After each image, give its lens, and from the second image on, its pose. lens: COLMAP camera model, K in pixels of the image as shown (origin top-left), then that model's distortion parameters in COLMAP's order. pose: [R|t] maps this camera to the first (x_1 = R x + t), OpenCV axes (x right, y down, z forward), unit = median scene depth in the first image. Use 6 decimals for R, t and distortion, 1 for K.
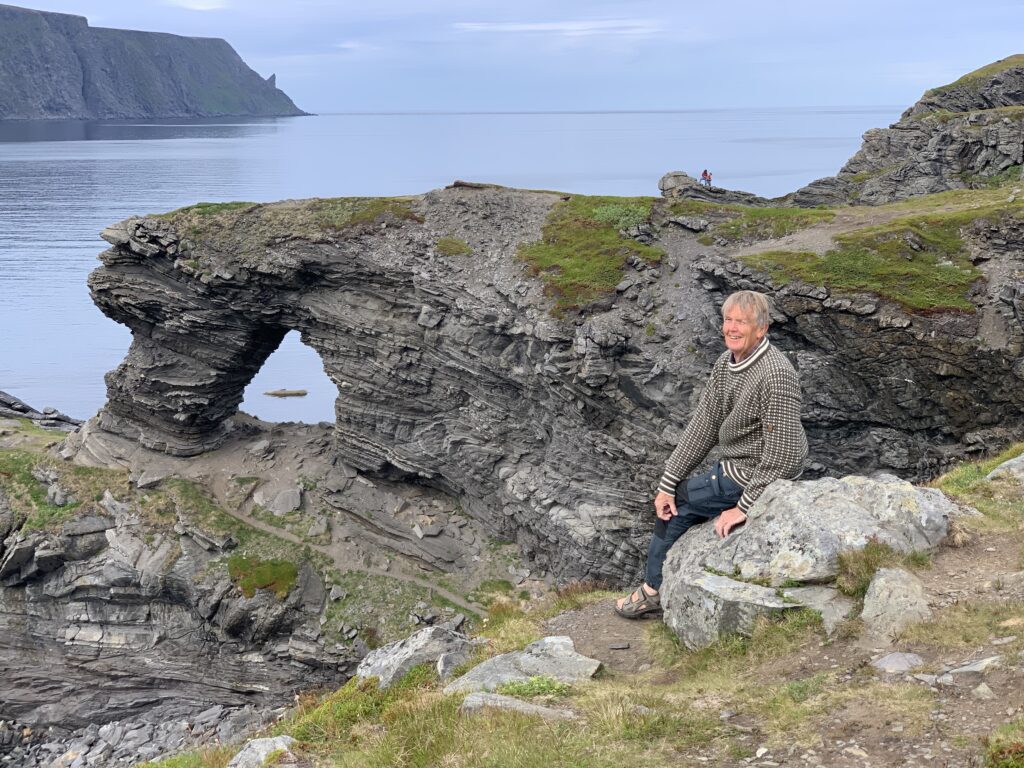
lens RADIAL K [[1527.0, 0, 508.4], [0, 1527.0, 368.1], [0, 0, 1]] dist [0.040367, 0.172510]
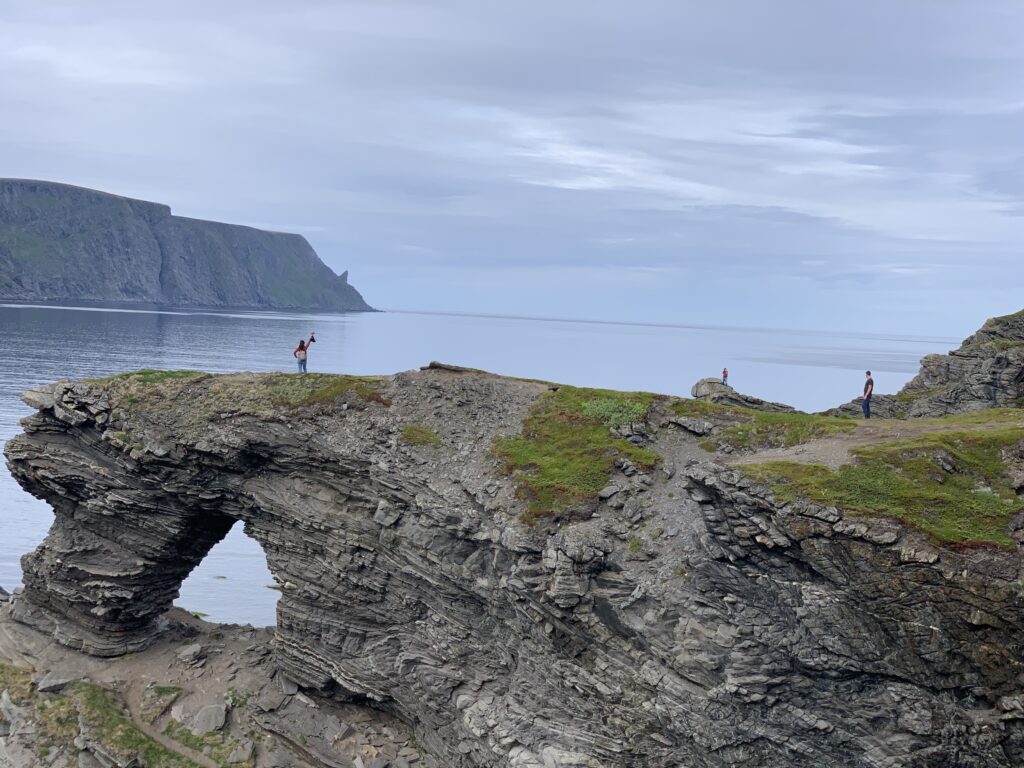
lens RADIAL K [[1526.4, 0, 512.0], [0, 1526.4, 384.0], [0, 0, 1]] dist [0.138038, -0.558609]
pose [[0.997384, 0.061577, -0.037849, 0.047465], [-0.065761, 0.990394, -0.121637, -0.005213], [0.029995, 0.123808, 0.991853, 0.127240]]
